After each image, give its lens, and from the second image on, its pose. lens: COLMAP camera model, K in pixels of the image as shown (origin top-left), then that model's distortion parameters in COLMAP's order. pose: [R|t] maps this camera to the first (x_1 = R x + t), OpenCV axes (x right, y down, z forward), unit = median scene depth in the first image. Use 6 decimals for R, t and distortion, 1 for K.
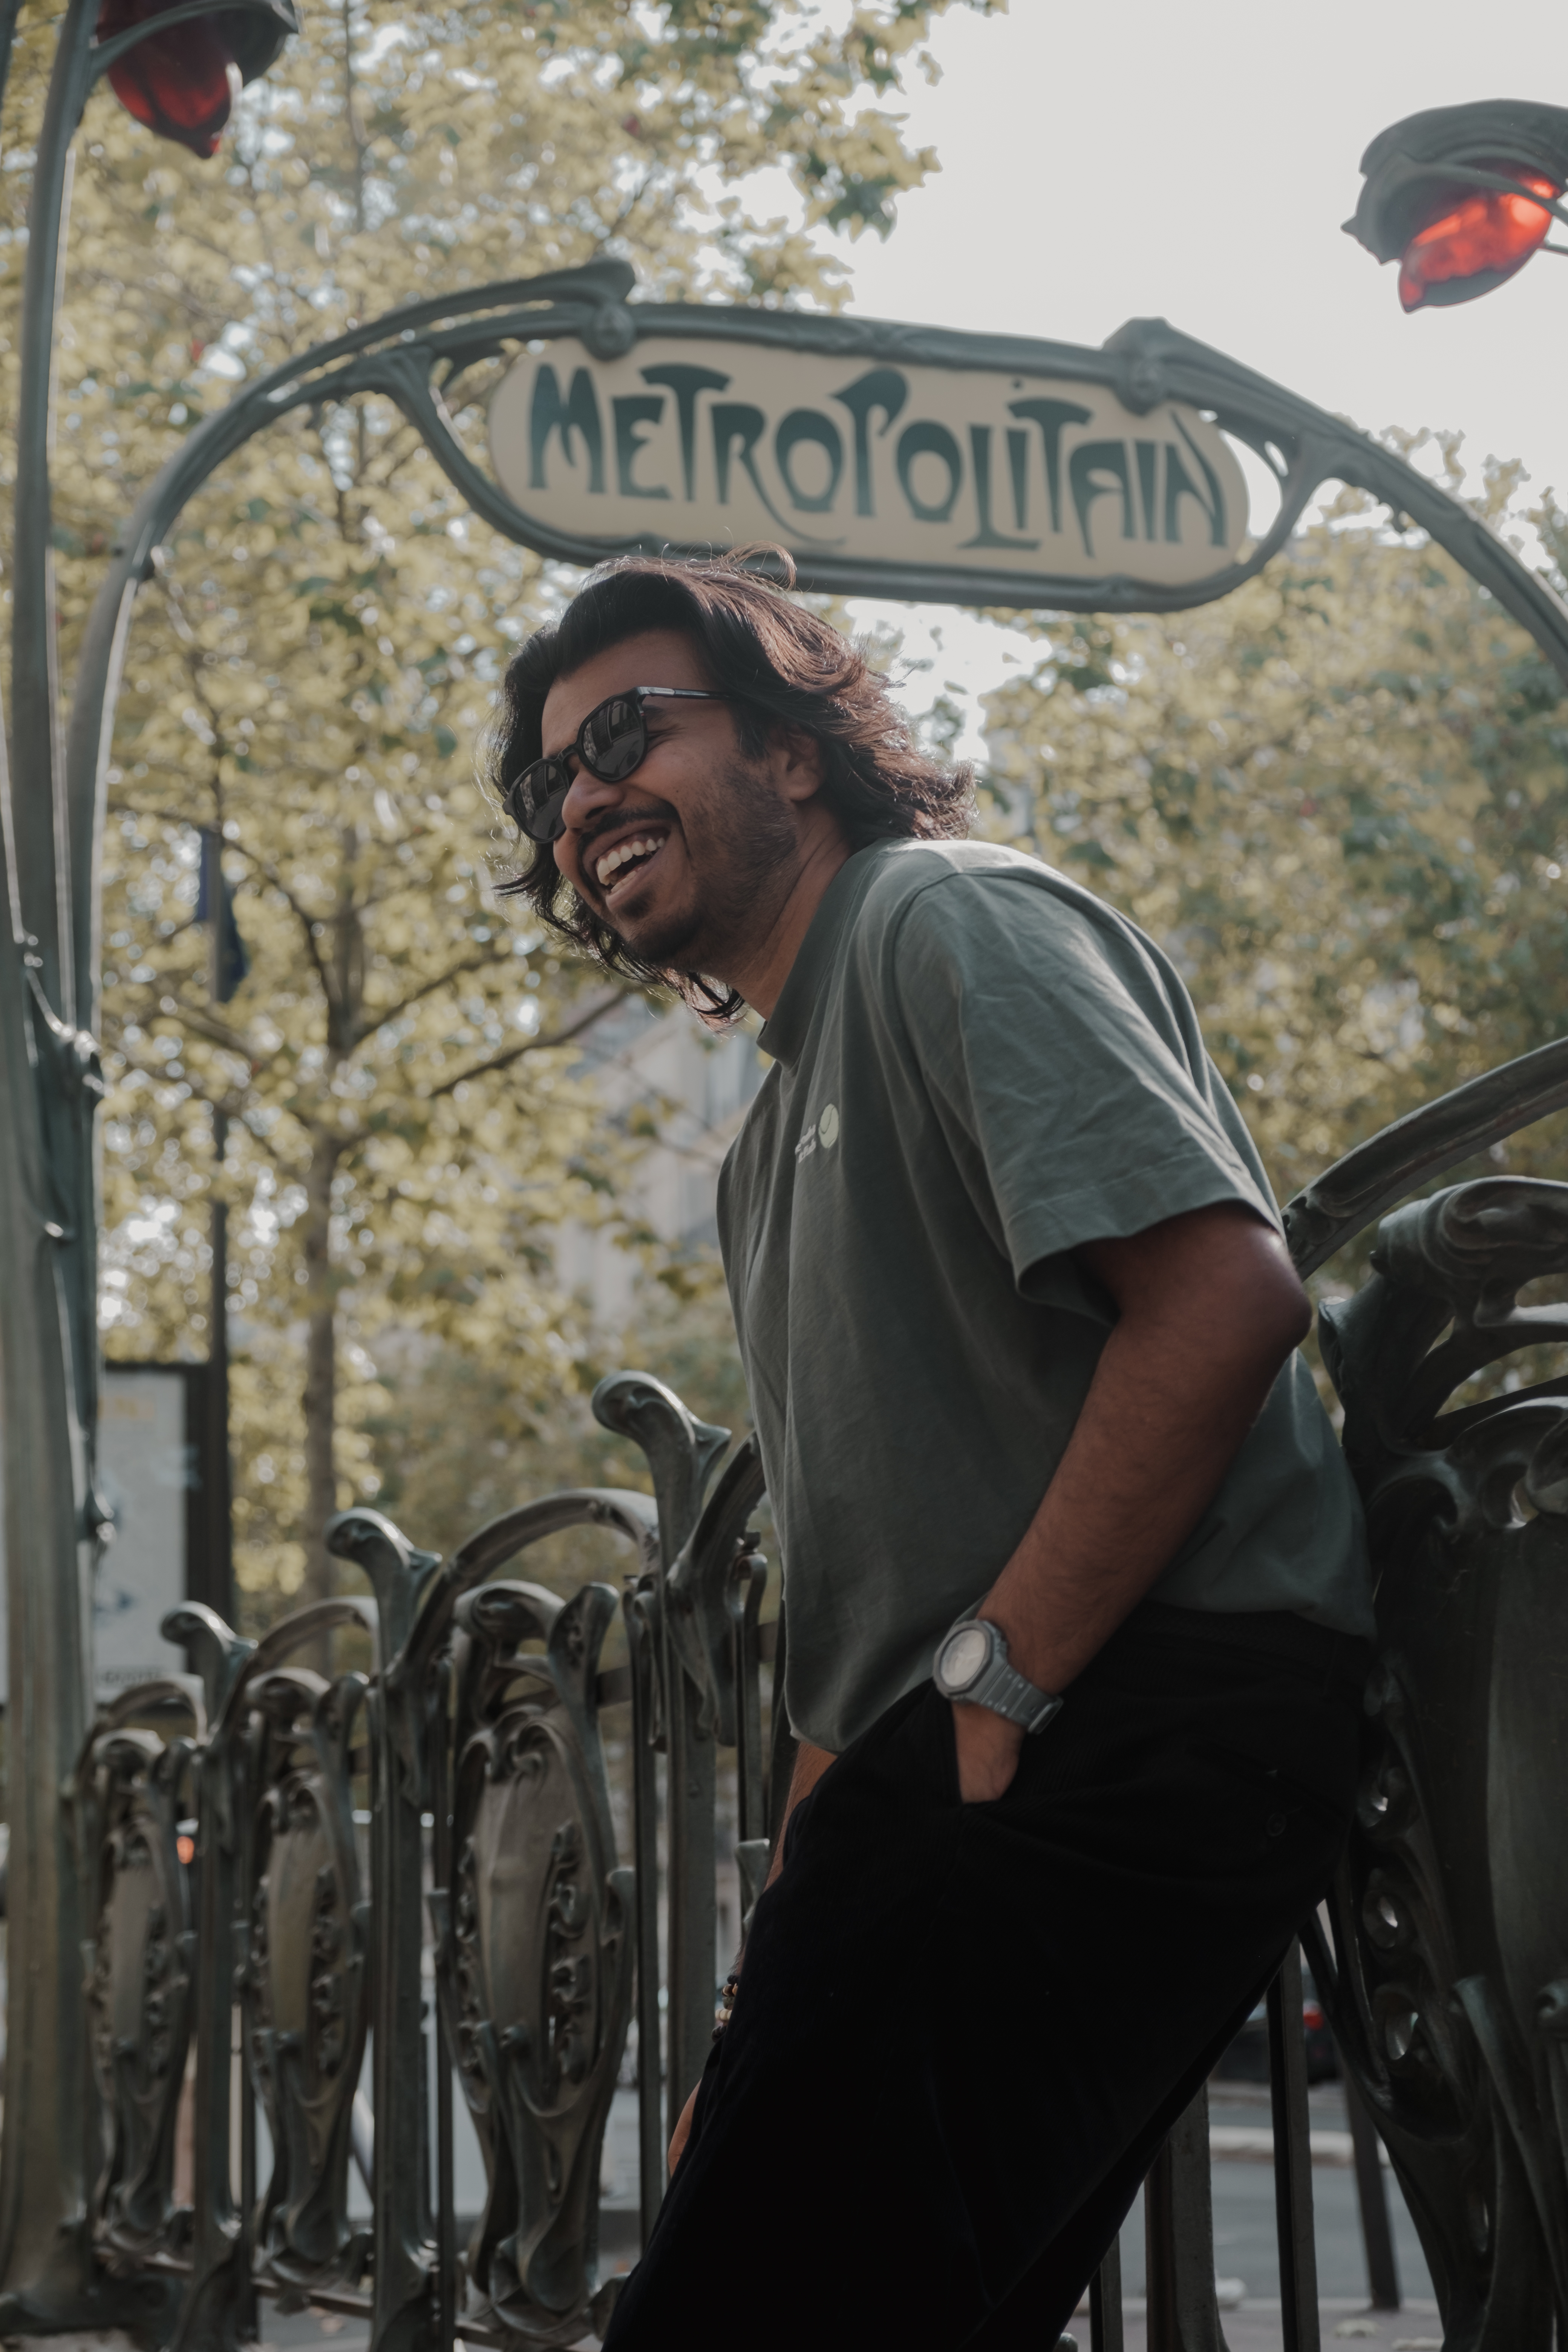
lens RADIAL K [[4129.0, 0, 868.1], [0, 4129.0, 1178.5], [0, 0, 1]] dist [0.035458, 0.015461]
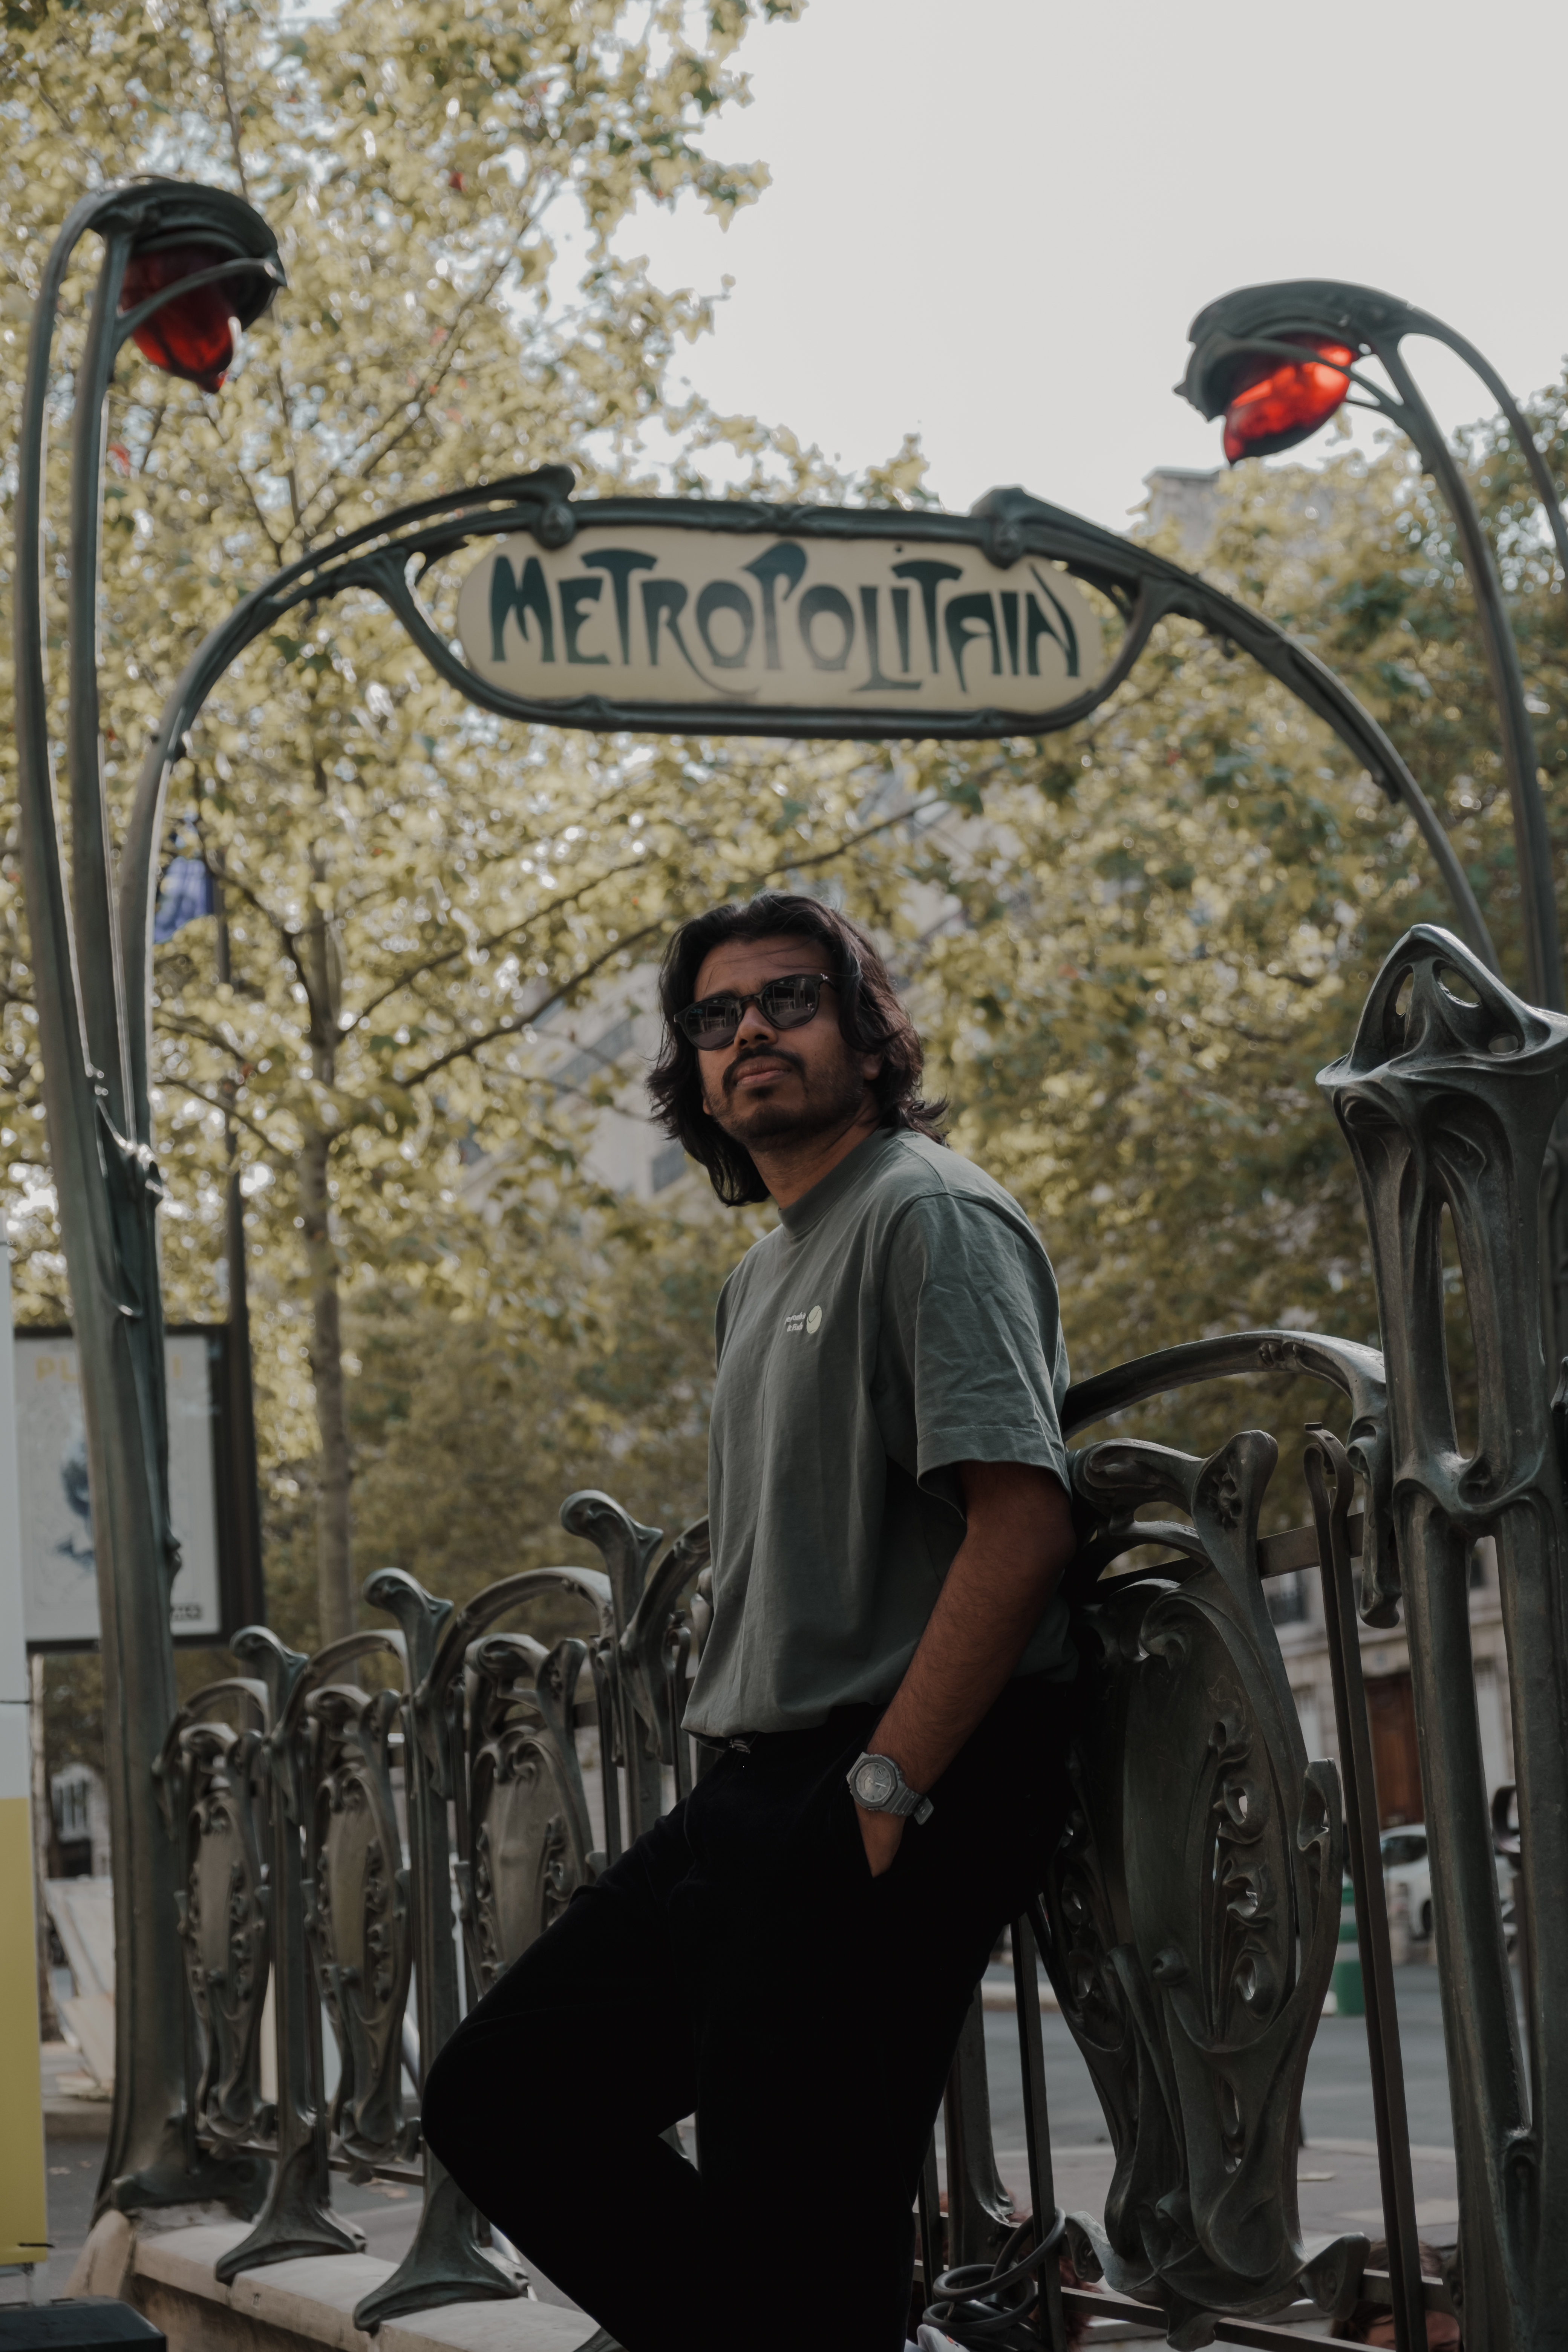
lens RADIAL K [[3956.3, 0, 785.3], [0, 3956.3, 1119.8], [0, 0, 1]] dist [-0.039411, 0.005421]
pose [[0.999199, -0.037144, -0.014922, 0.019938], [0.037252, 0.999281, 0.007047, -0.051983], [0.014649, -0.007597, 0.999864, -0.190789]]
